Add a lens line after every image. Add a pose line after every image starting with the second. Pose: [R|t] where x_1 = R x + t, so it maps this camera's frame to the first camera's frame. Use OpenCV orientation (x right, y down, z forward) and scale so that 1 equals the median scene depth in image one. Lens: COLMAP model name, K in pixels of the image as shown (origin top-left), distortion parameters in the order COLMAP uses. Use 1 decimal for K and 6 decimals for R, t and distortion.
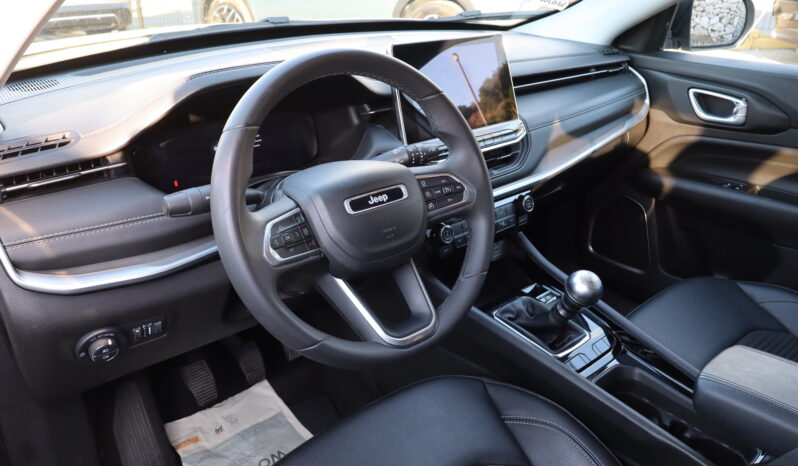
lens RADIAL K [[627.7, 0, 400.0], [0, 627.7, 231.0], [0, 0, 1]] dist [-0.001223, 0.010233]
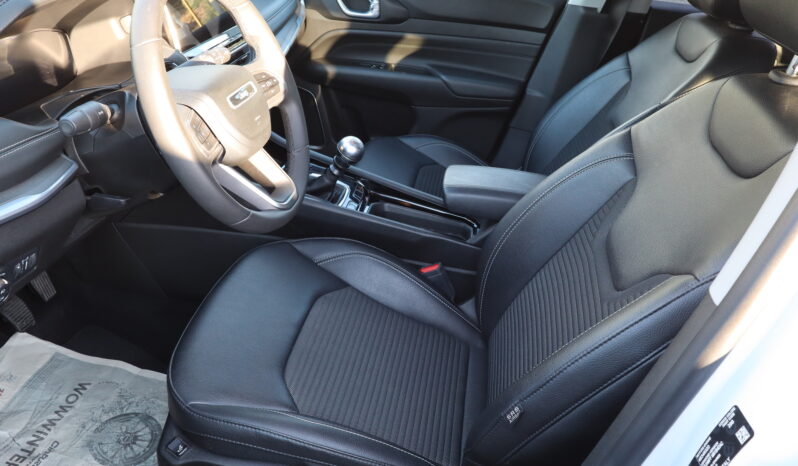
lens RADIAL K [[627.7, 0, 398.5], [0, 627.7, 233.7], [0, 0, 1]] dist [-0.001223, 0.010233]
pose [[0.766049, -0.260692, 0.587544, -0.307513], [0.173703, 0.964015, 0.201253, 0.008894], [-0.618866, -0.052112, 0.783766, -0.074654]]
